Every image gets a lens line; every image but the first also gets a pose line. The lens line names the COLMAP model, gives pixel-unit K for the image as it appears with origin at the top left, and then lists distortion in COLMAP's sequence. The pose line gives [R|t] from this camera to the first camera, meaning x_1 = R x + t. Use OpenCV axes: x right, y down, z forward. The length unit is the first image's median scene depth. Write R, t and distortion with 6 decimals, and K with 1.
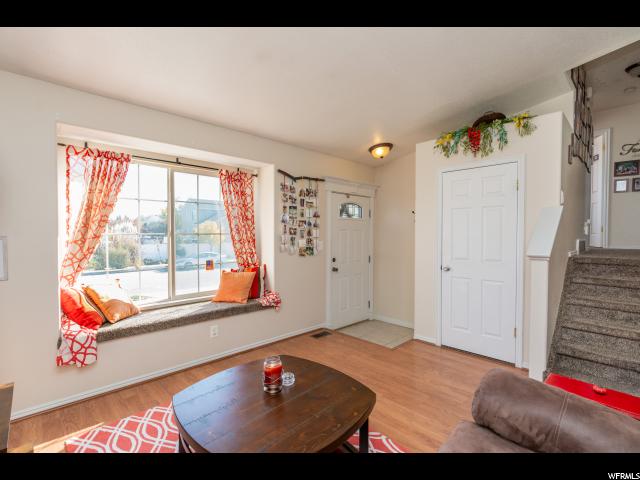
lens RADIAL K [[304.0, 0, 320.1], [0, 304.0, 237.5], [0, 0, 1]] dist [-0.005890, 0.001005]
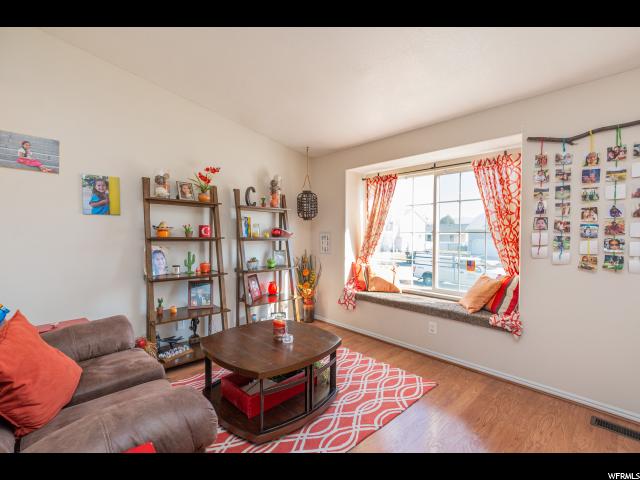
lens RADIAL K [[290.1, 0, 317.4], [0, 290.1, 240.1], [0, 0, 1]] dist [-0.004655, 0.000086]
pose [[-0.028529, 0.011642, -0.999525, 0.516236], [-0.025800, 0.999590, 0.012379, 0.012267], [0.999260, 0.026141, -0.028217, 0.526998]]
